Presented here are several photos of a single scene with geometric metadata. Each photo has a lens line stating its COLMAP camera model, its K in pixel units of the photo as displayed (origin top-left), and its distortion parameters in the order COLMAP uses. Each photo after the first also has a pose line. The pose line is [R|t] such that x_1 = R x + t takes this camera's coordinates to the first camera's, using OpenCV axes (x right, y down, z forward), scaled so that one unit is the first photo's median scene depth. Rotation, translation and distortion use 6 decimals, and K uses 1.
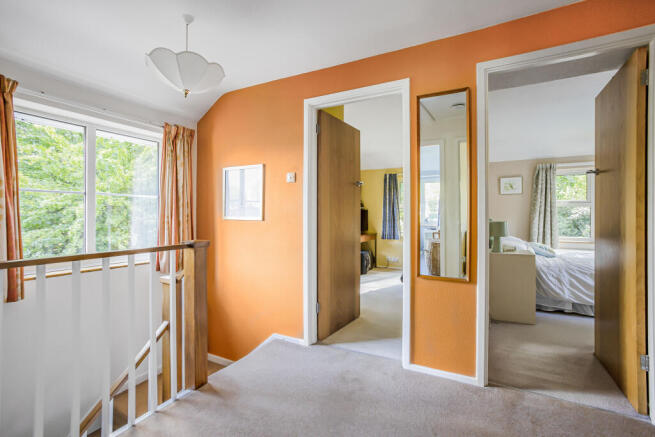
lens RADIAL K [[304.0, 0, 324.3], [0, 304.0, 214.3], [0, 0, 1]] dist [-0.048170, 0.012736]
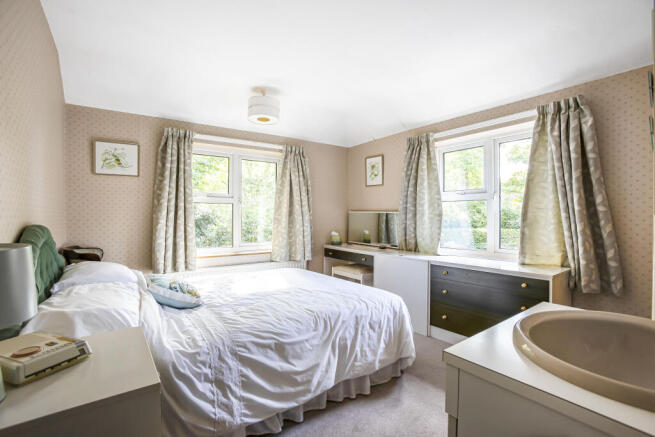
lens RADIAL K [[304.0, 0, 325.2], [0, 304.0, 214.5], [0, 0, 1]] dist [-0.048170, 0.012736]
pose [[0.440375, 0.000210, 0.897814, 0.333705], [-0.000104, 1.000000, -0.000183, 0.001496], [-0.897814, -0.000013, 0.440375, 0.466338]]
